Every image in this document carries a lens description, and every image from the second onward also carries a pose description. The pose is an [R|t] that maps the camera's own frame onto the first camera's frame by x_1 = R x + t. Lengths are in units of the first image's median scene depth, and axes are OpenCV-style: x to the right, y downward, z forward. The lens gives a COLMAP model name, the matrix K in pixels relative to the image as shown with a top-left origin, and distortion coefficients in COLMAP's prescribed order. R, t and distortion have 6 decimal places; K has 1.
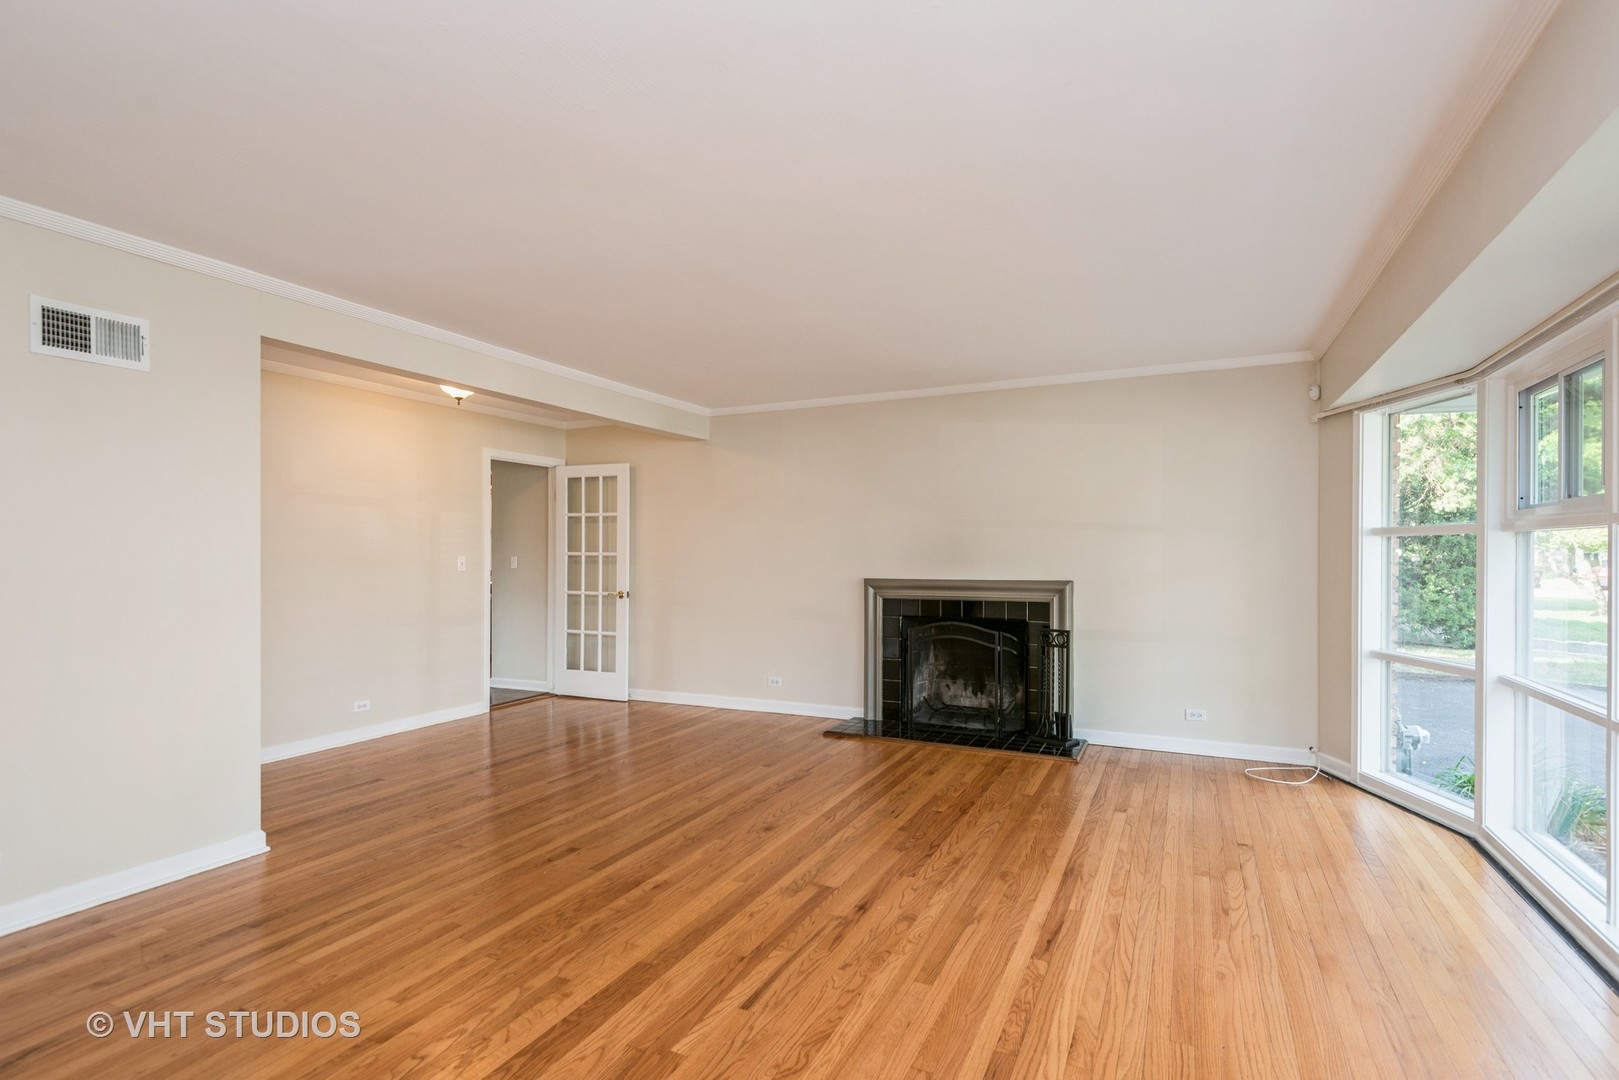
lens RADIAL K [[806.4, 0, 811.1], [0, 806.4, 552.0], [0, 0, 1]] dist [0.034489, -0.000420]
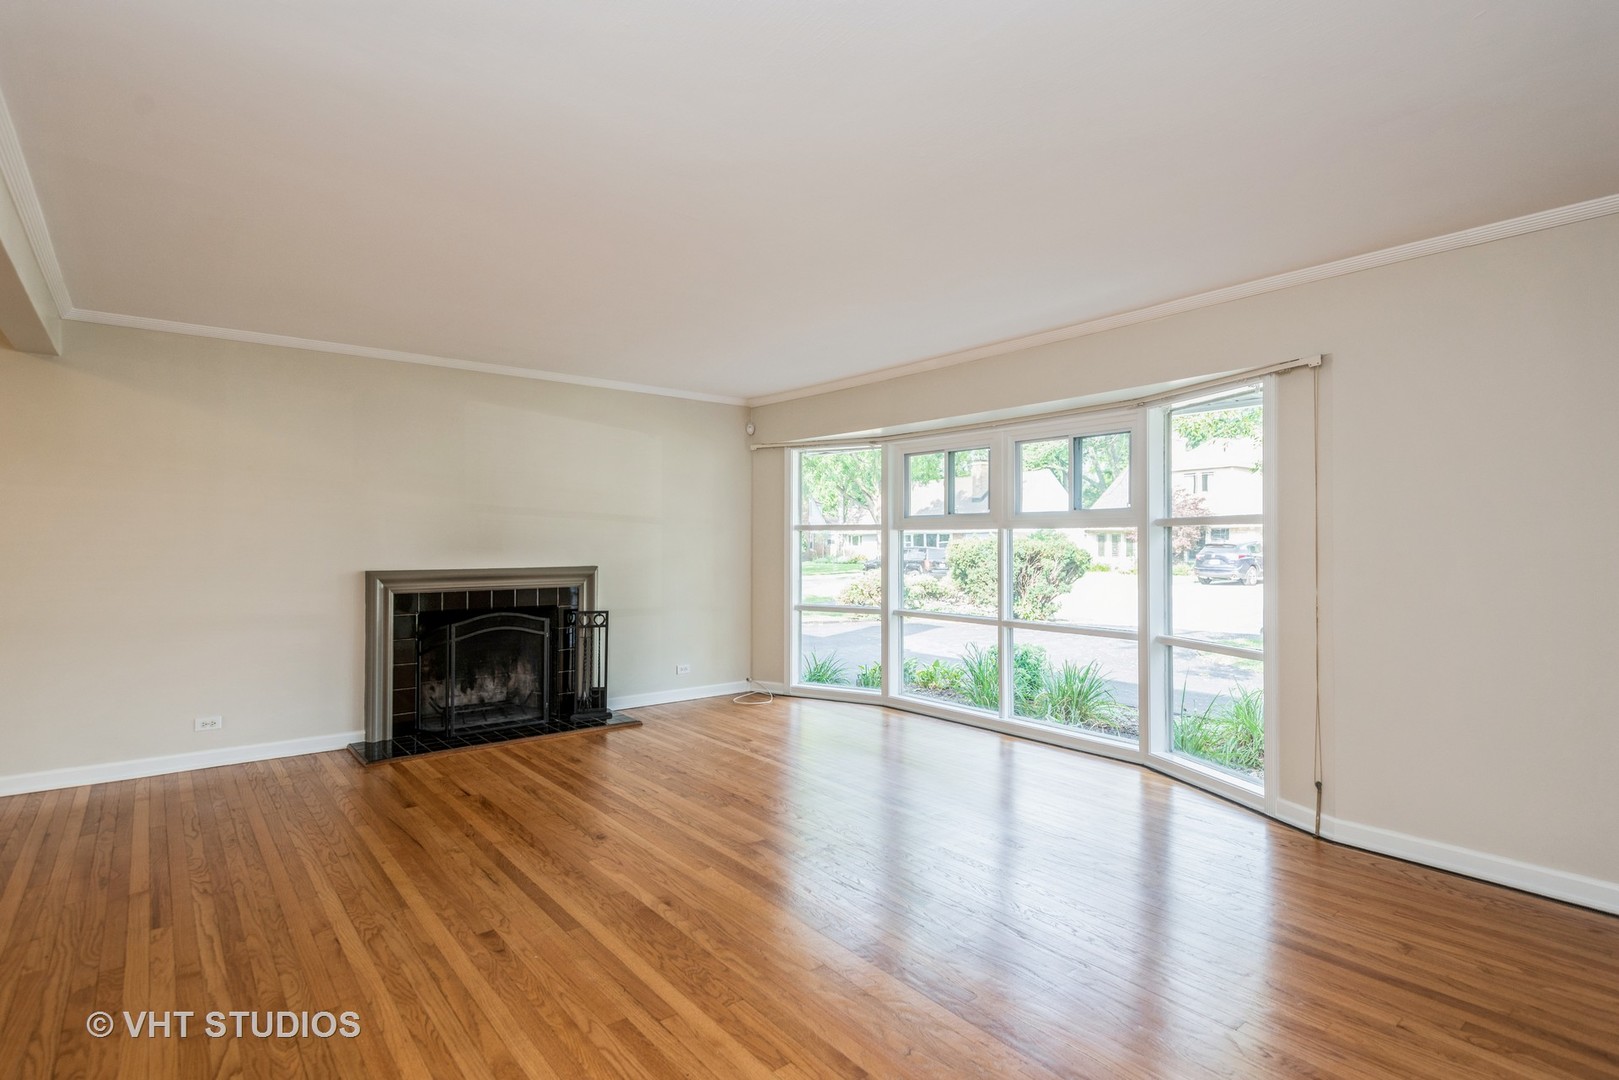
lens RADIAL K [[806.4, 0, 810.2], [0, 806.4, 535.3], [0, 0, 1]] dist [0.034489, -0.000420]
pose [[0.435190, 0.011822, 0.900261, -0.531013], [-0.004006, 0.999929, -0.011194, 0.004427], [-0.900329, 0.001265, 0.435207, 0.256012]]
